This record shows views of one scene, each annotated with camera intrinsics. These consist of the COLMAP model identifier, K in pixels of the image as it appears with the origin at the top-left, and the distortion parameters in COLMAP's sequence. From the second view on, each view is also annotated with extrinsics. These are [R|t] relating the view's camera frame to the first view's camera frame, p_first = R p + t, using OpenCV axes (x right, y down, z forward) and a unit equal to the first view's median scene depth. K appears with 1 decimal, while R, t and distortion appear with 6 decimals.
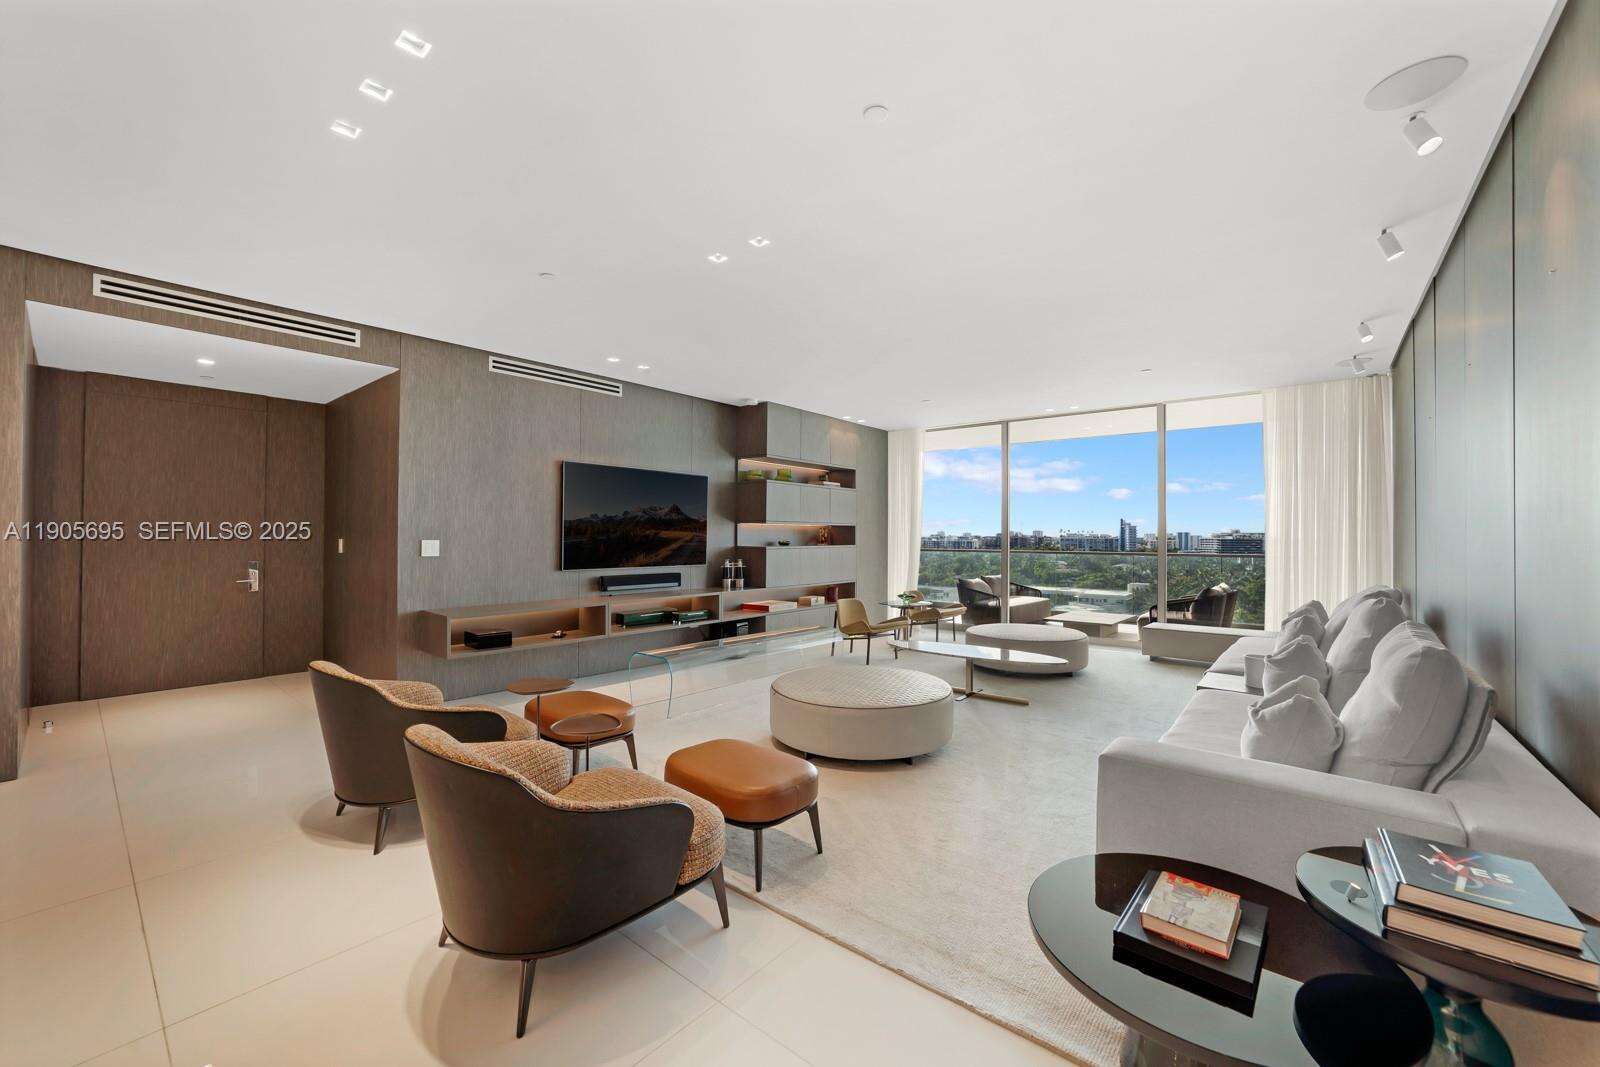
lens RADIAL K [[654.3, 0, 800.0], [0, 654.3, 533.5], [0, 0, 1]] dist [-0.001932, 0.000053]
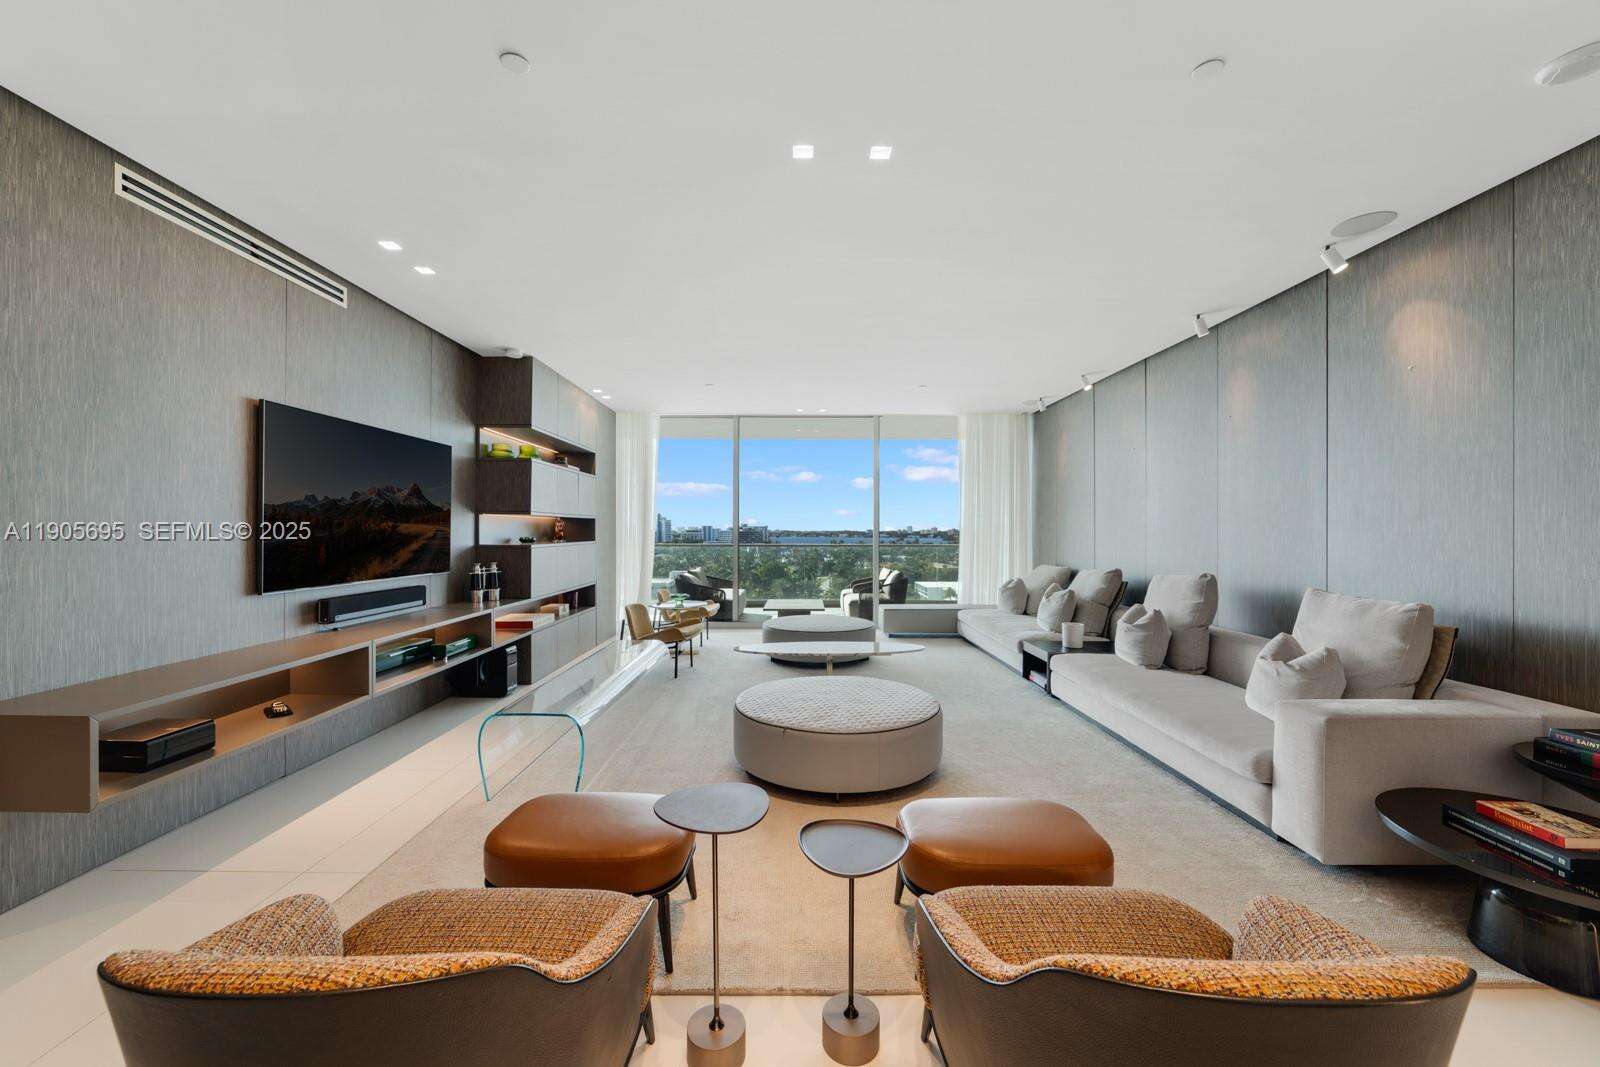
lens RADIAL K [[632.3, 0, 800.0], [0, 632.3, 533.5], [0, 0, 1]] dist [0.001223, 0.000377]
pose [[0.756606, -0.006454, 0.653839, -0.303094], [-0.000285, 0.999948, 0.010200, -0.000694], [-0.653871, -0.007904, 0.756565, 0.233034]]
